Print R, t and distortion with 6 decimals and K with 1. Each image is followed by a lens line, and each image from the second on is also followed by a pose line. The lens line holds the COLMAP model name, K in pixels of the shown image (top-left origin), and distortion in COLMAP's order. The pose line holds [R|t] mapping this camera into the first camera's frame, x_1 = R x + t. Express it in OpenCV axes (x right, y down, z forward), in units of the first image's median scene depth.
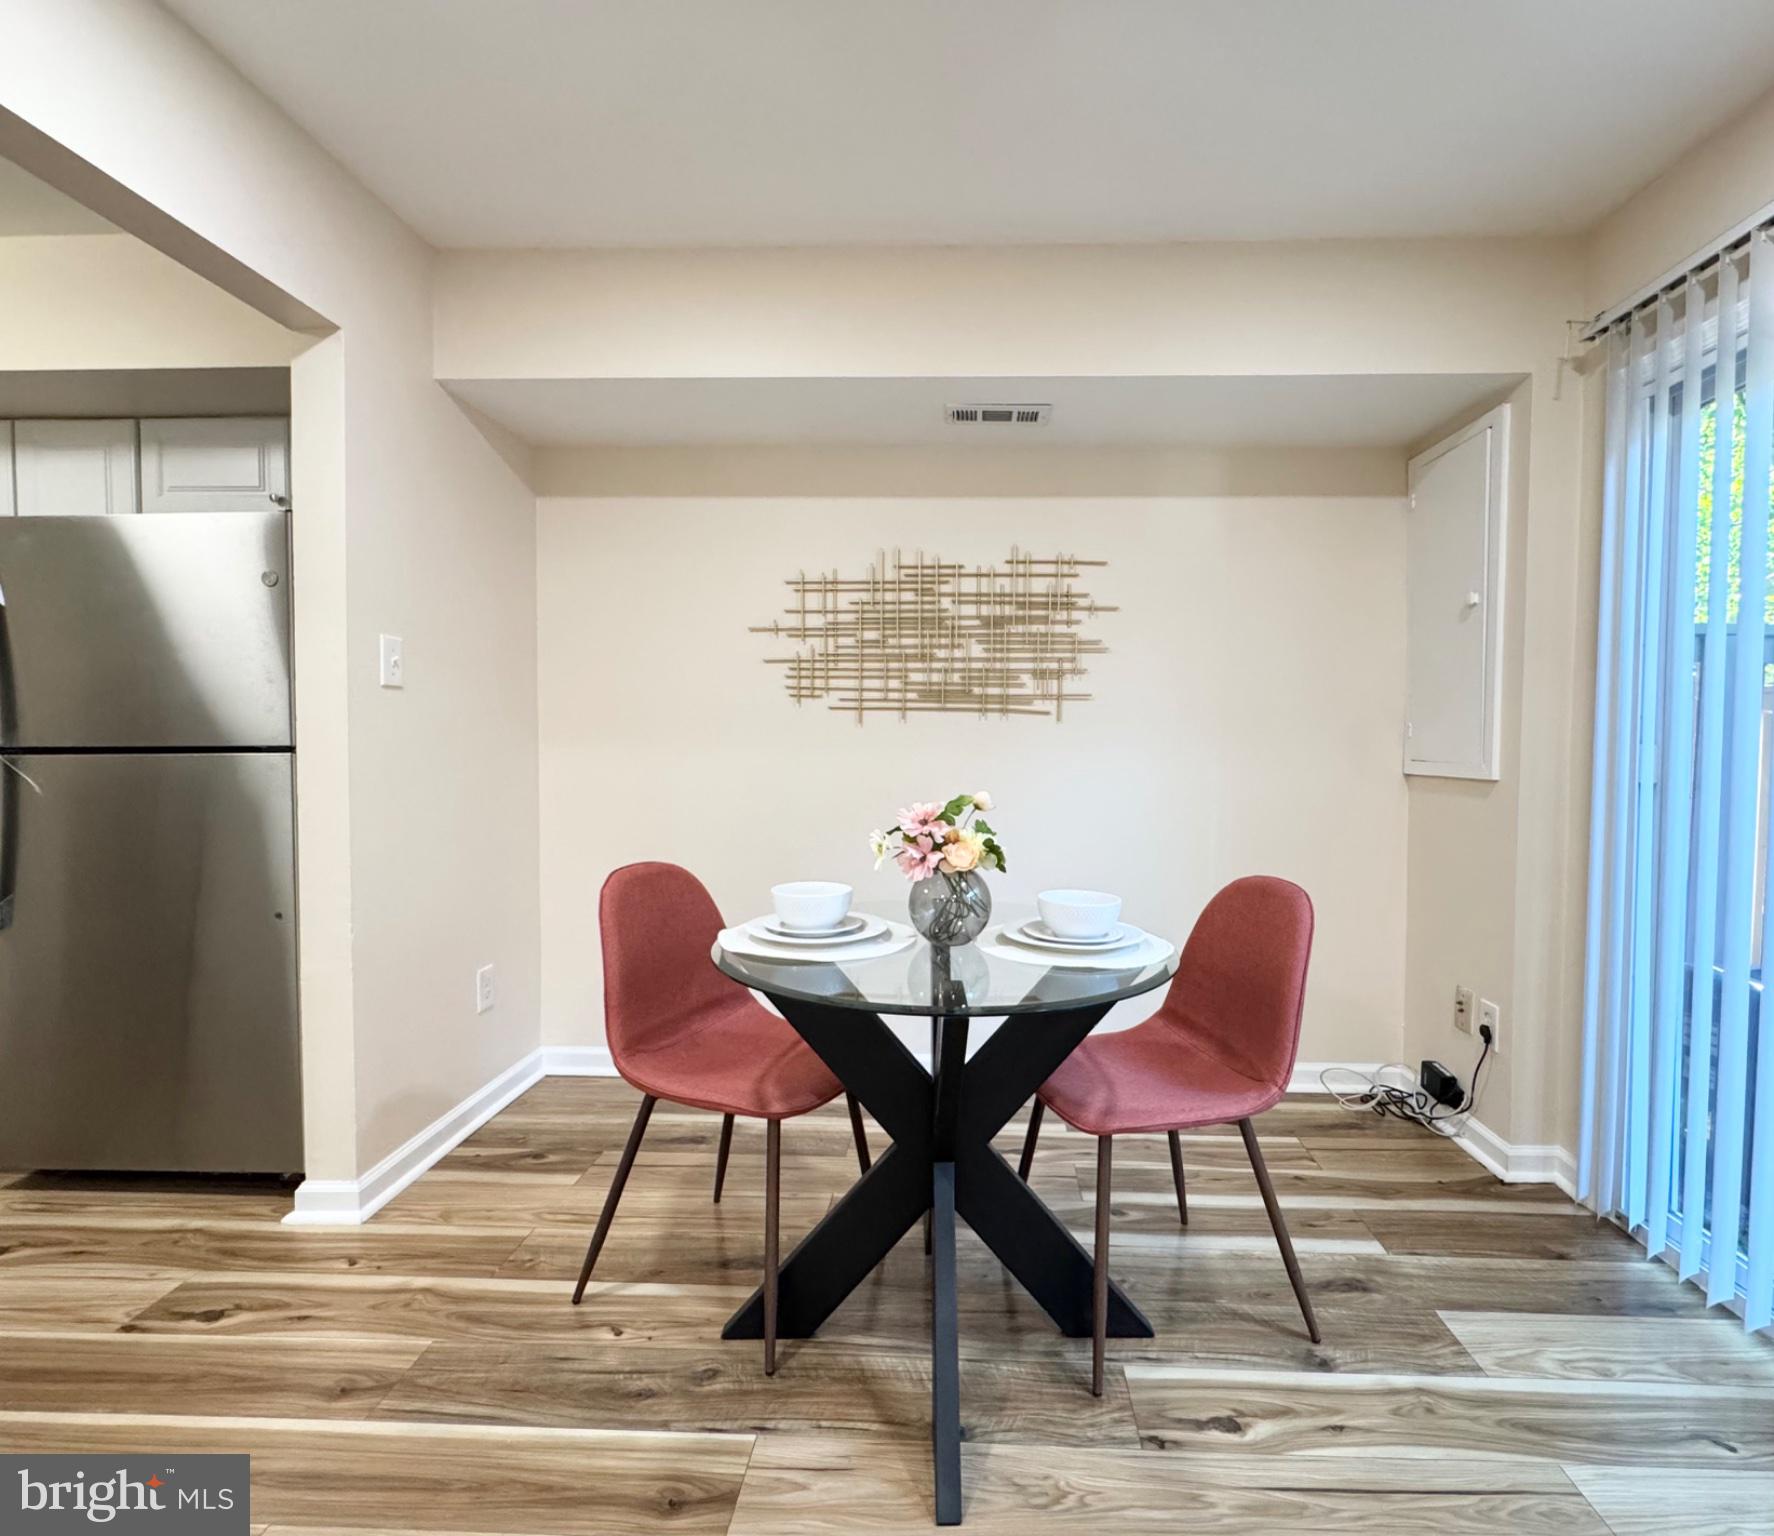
lens RADIAL K [[872.6, 0, 949.2], [0, 872.6, 765.4], [0, 0, 1]] dist [0.001871, -0.000742]
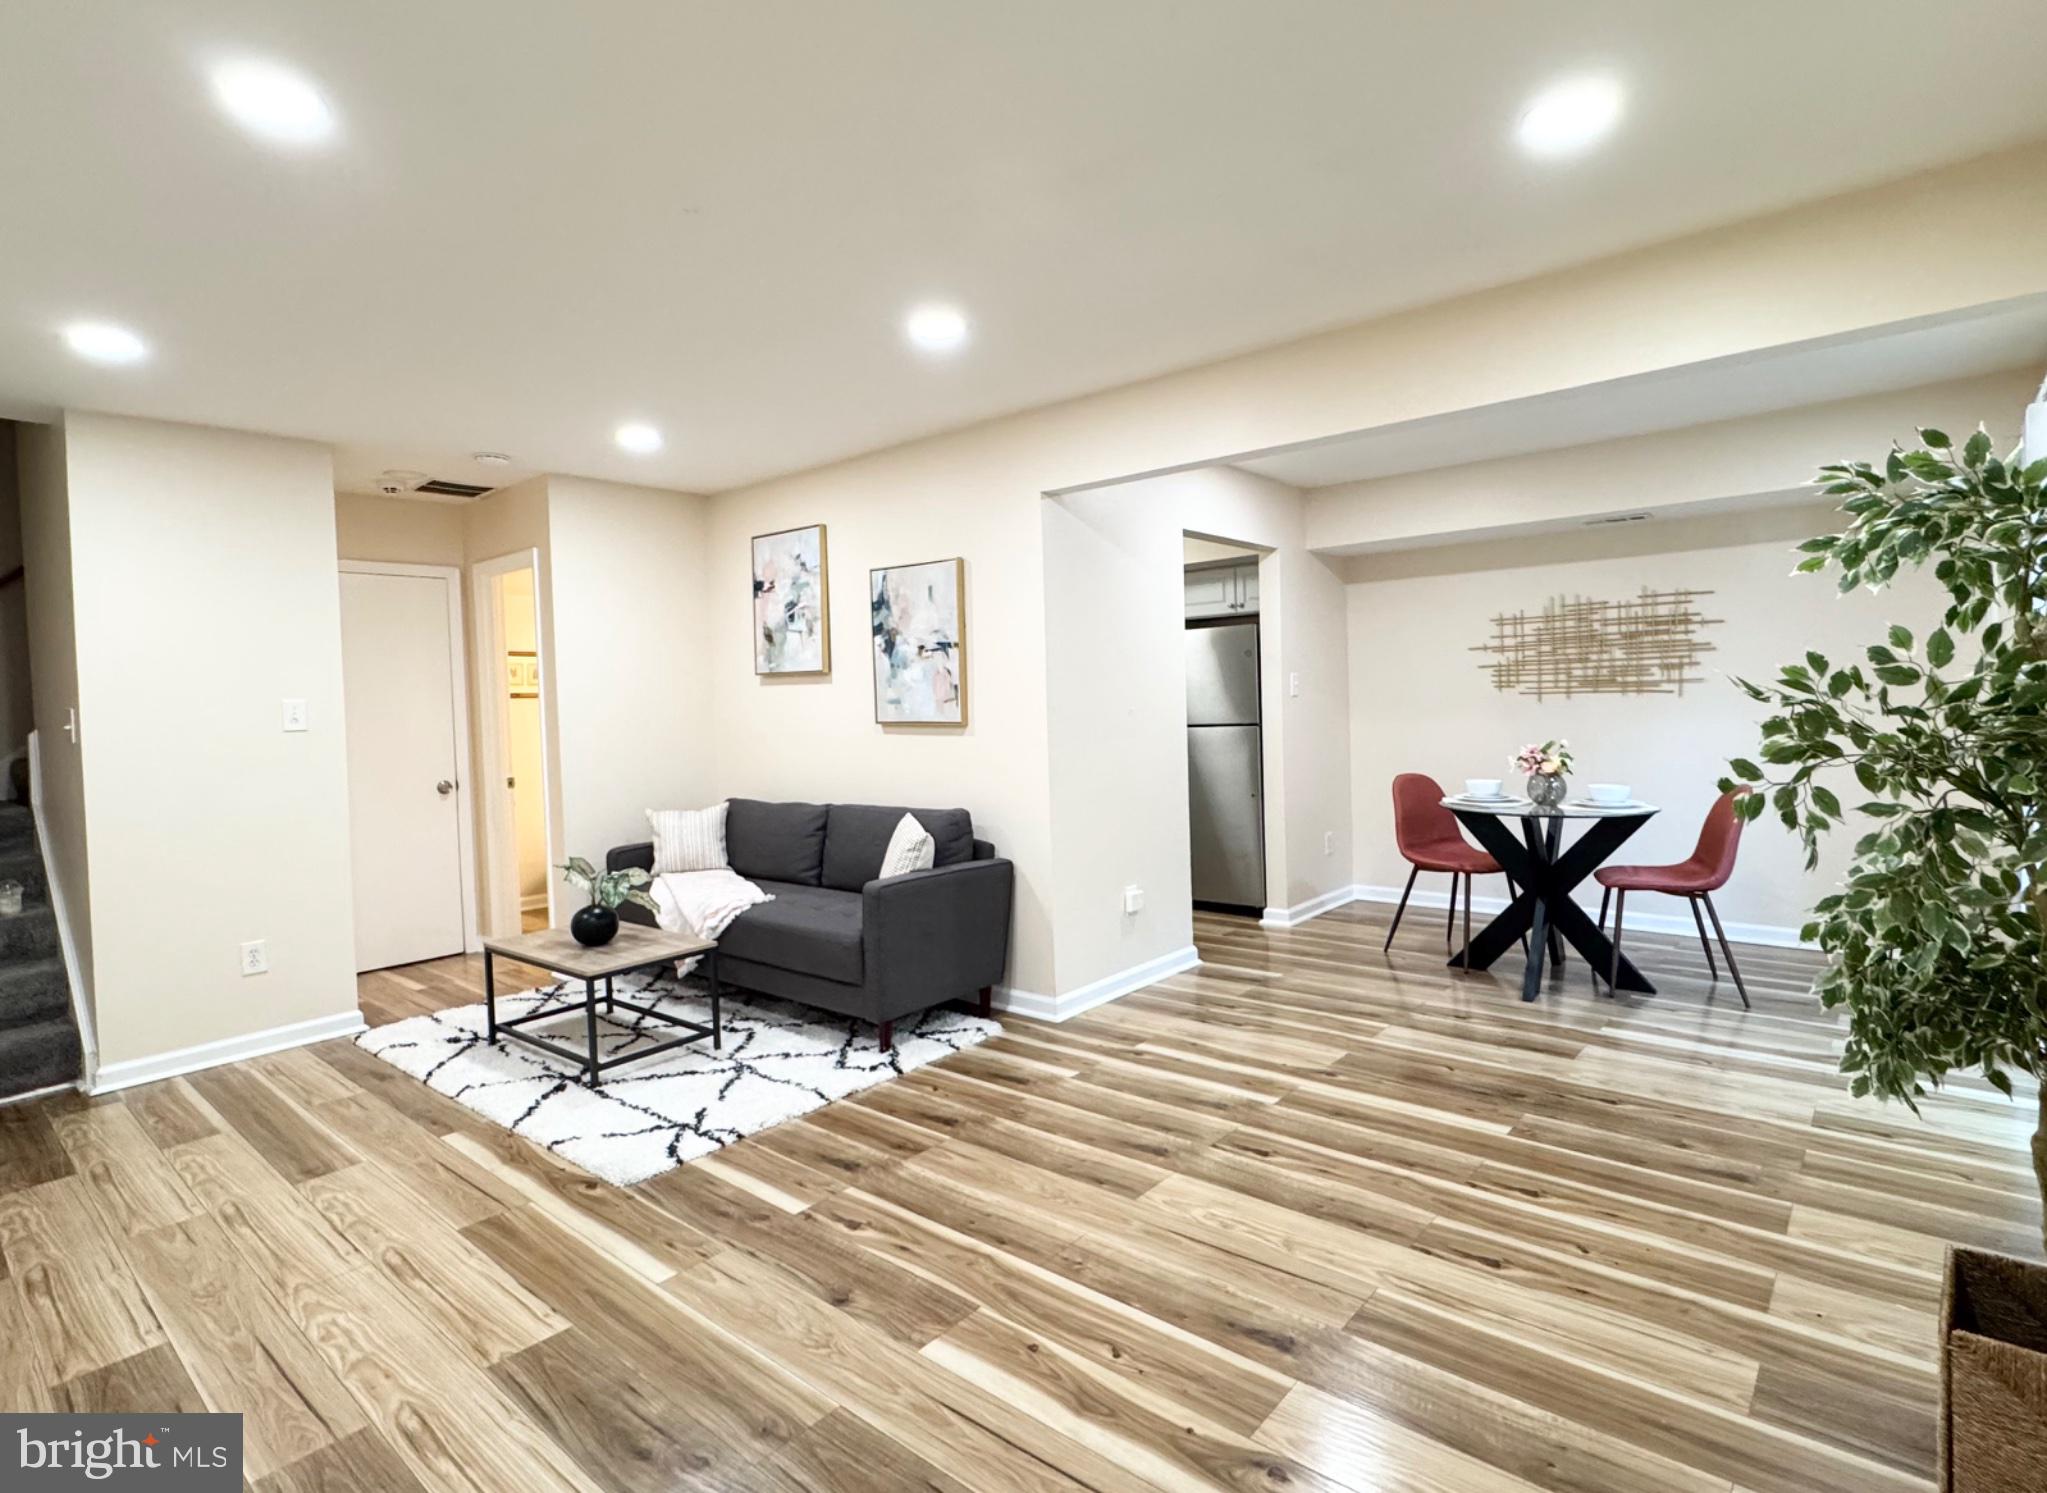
lens RADIAL K [[1034.5, 0, 1020.0], [0, 1034.5, 731.6], [0, 0, 1]] dist [-0.002954, 0.003920]
pose [[0.772549, -0.011829, -0.634845, 0.469870], [0.015527, 0.999879, 0.000264, -0.009558], [0.634765, -0.010061, 0.772640, -1.410401]]
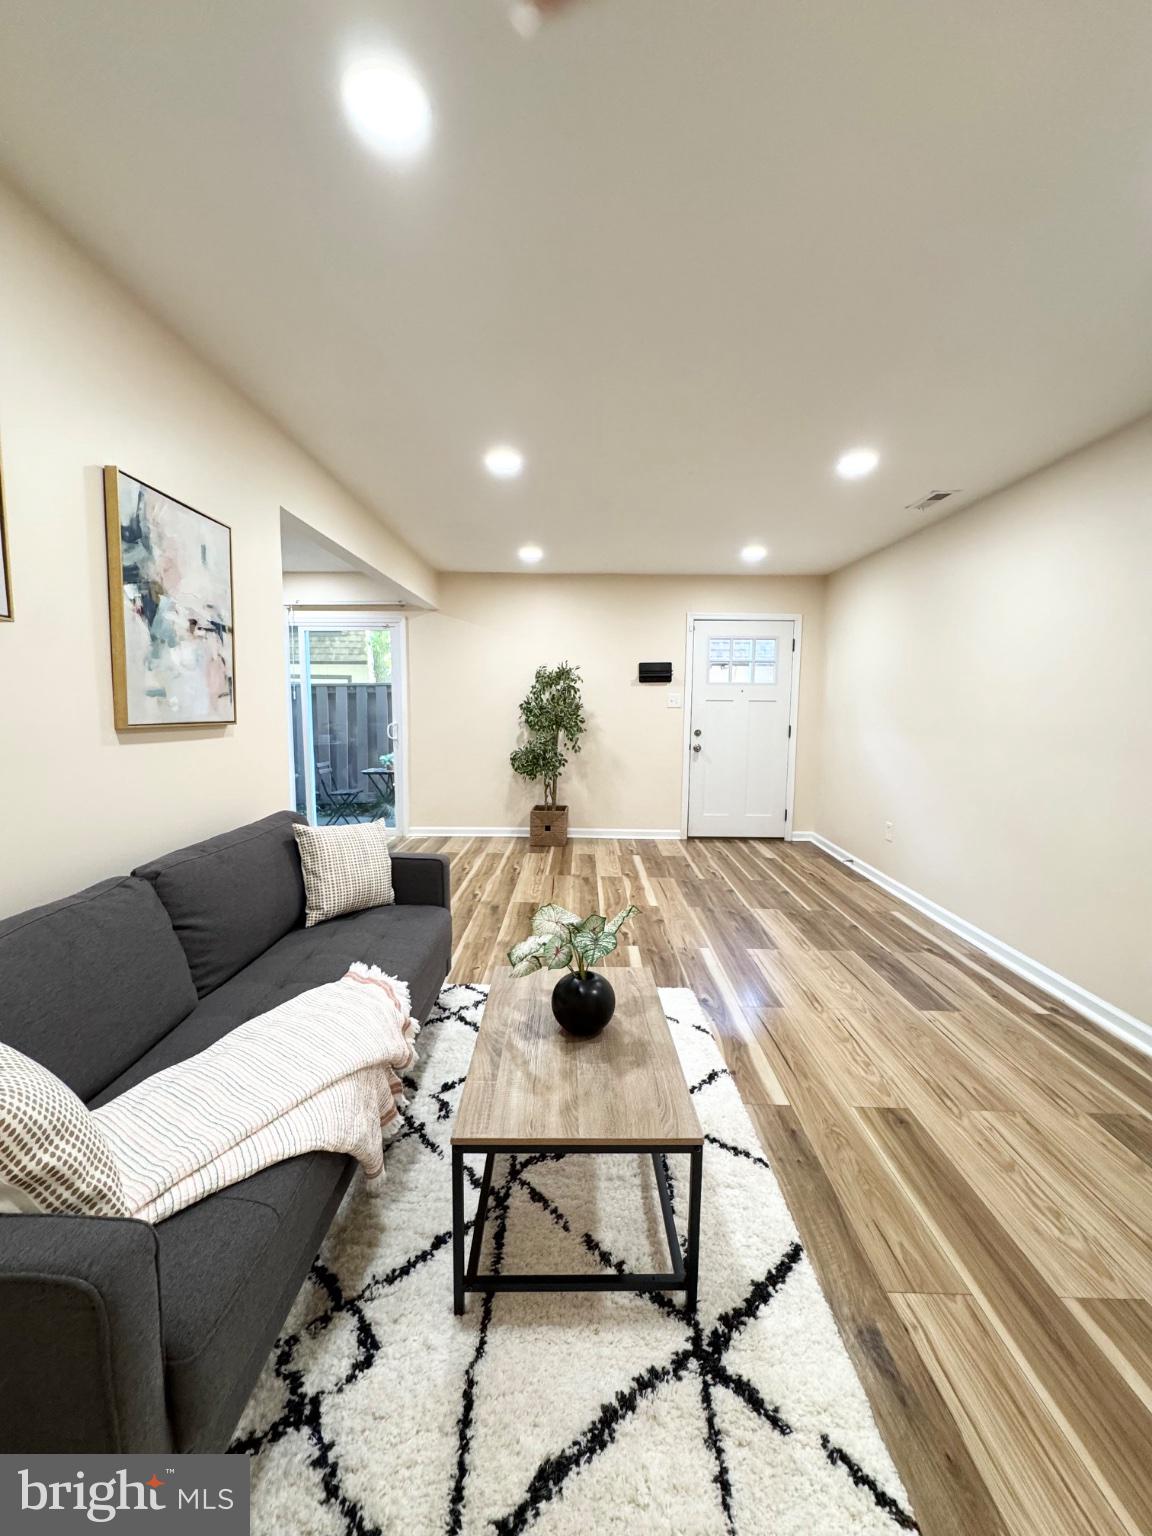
lens RADIAL K [[615.6, 0, 579.6], [0, 615.6, 766.0], [0, 0, 1]] dist [-0.005192, 0.001996]
pose [[-0.024460, -0.111275, 0.993489, -1.819520], [0.023332, 0.993452, 0.111845, -0.053576], [-0.999428, 0.025916, -0.021704, -0.535400]]
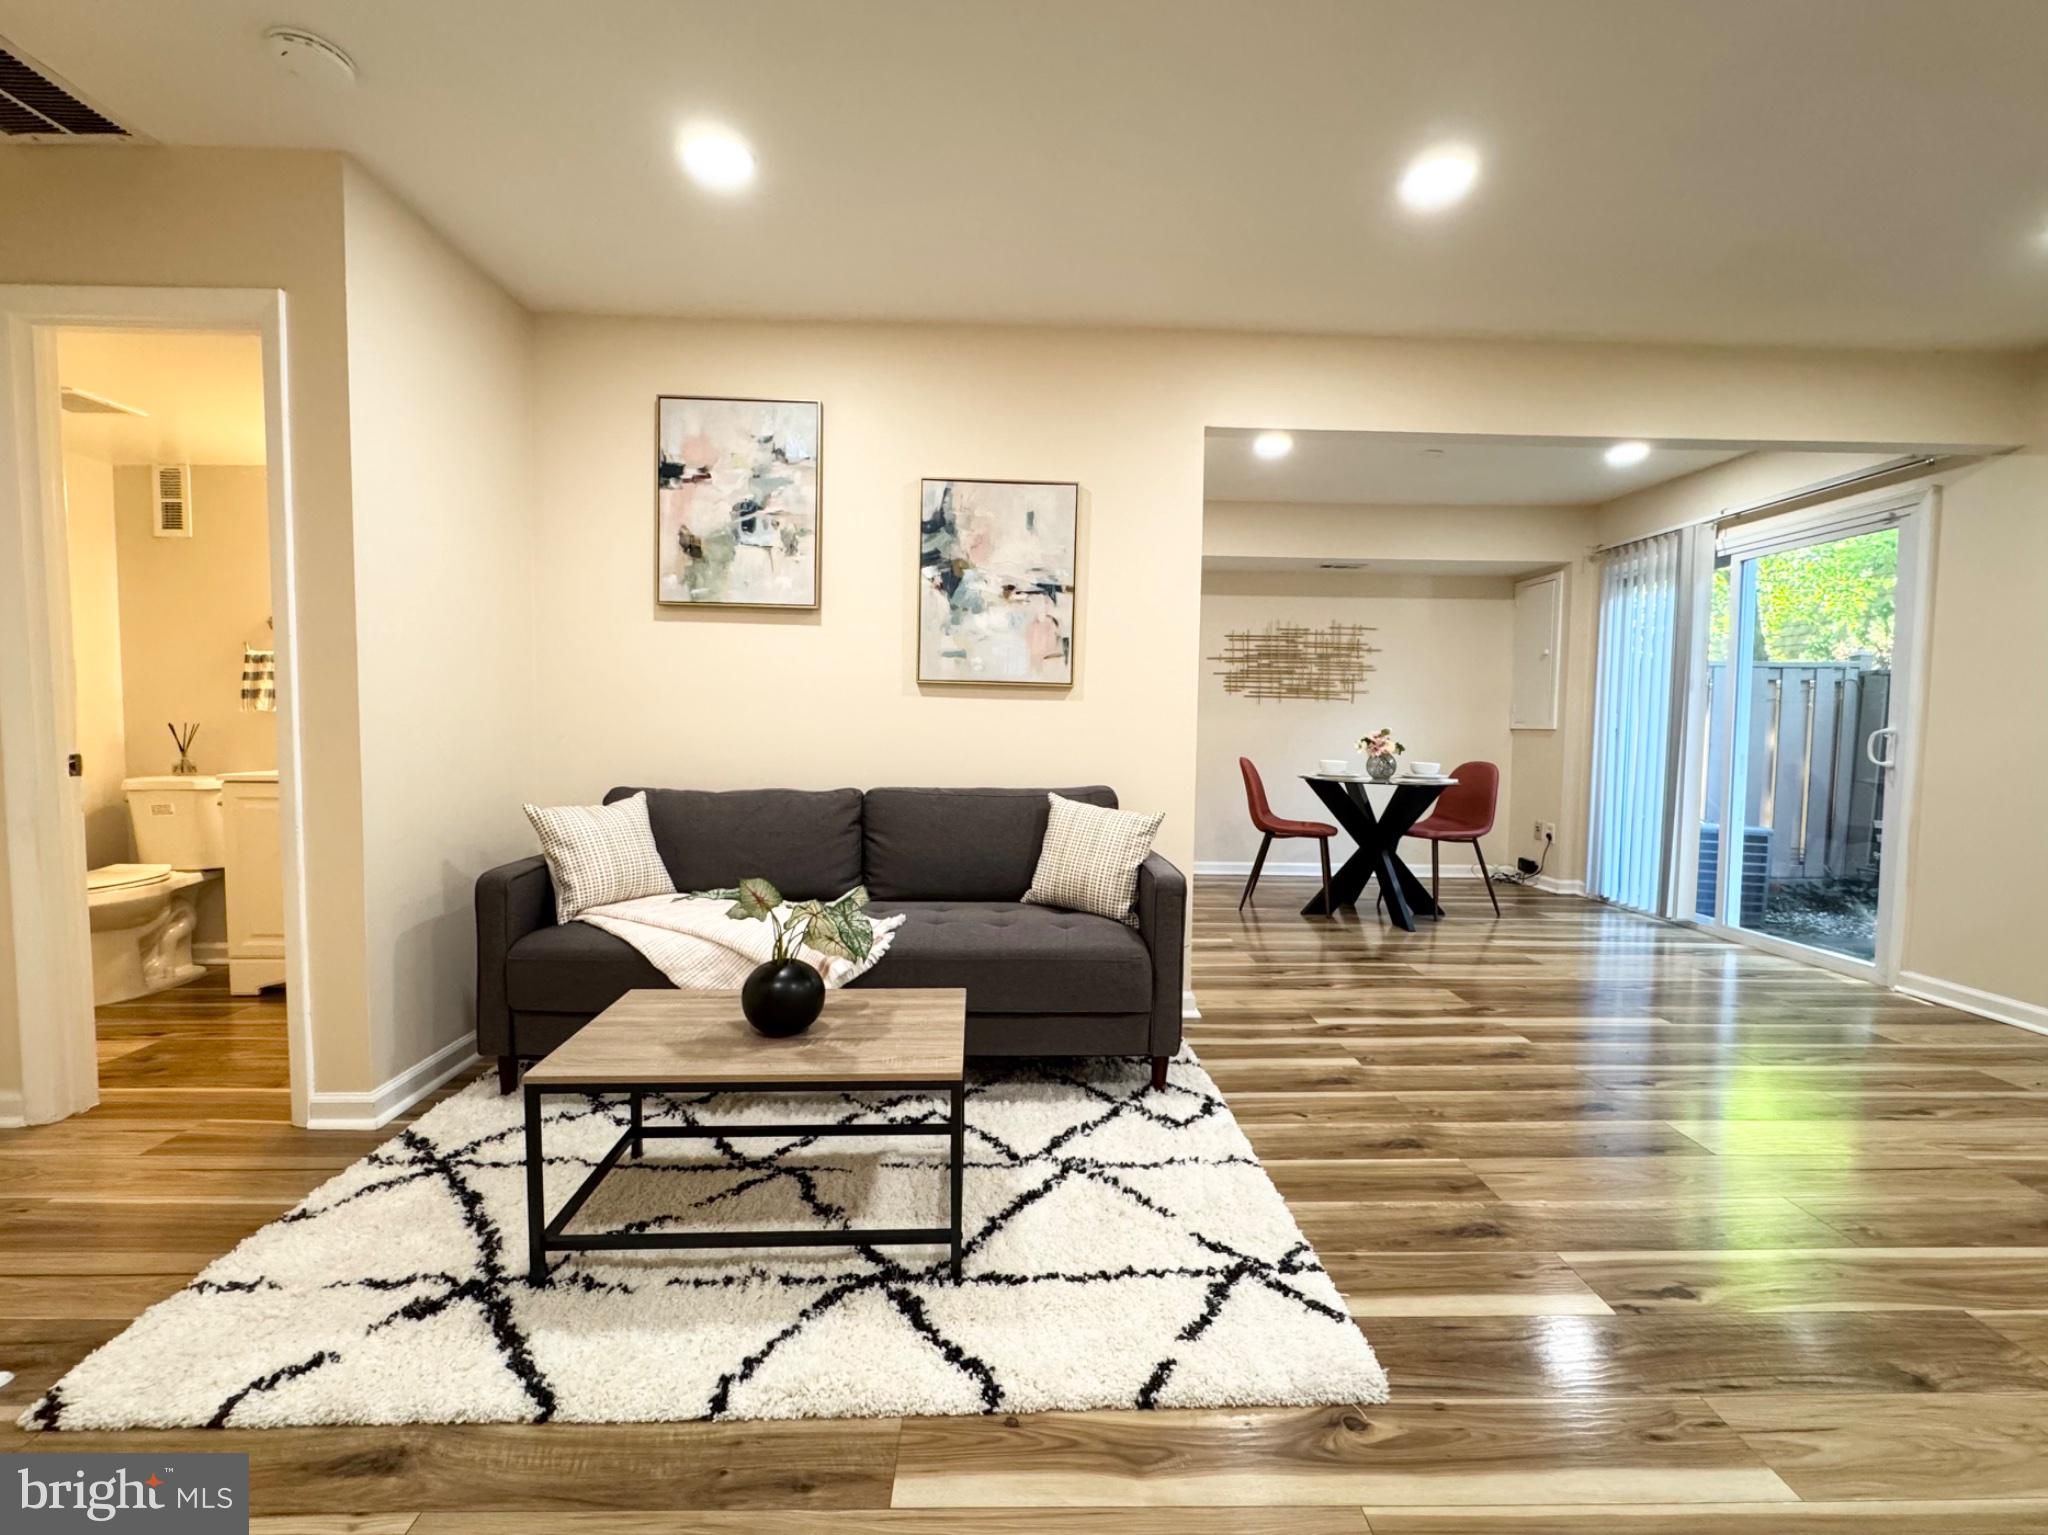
lens RADIAL K [[888.4, 0, 1022.1], [0, 888.4, 766.6], [0, 0, 1]] dist [0.000575, -0.001190]
pose [[0.998524, 0.001097, 0.054308, -0.971315], [-0.002328, 0.999742, 0.022599, 0.068898], [-0.054269, -0.022692, 0.998268, -1.363277]]
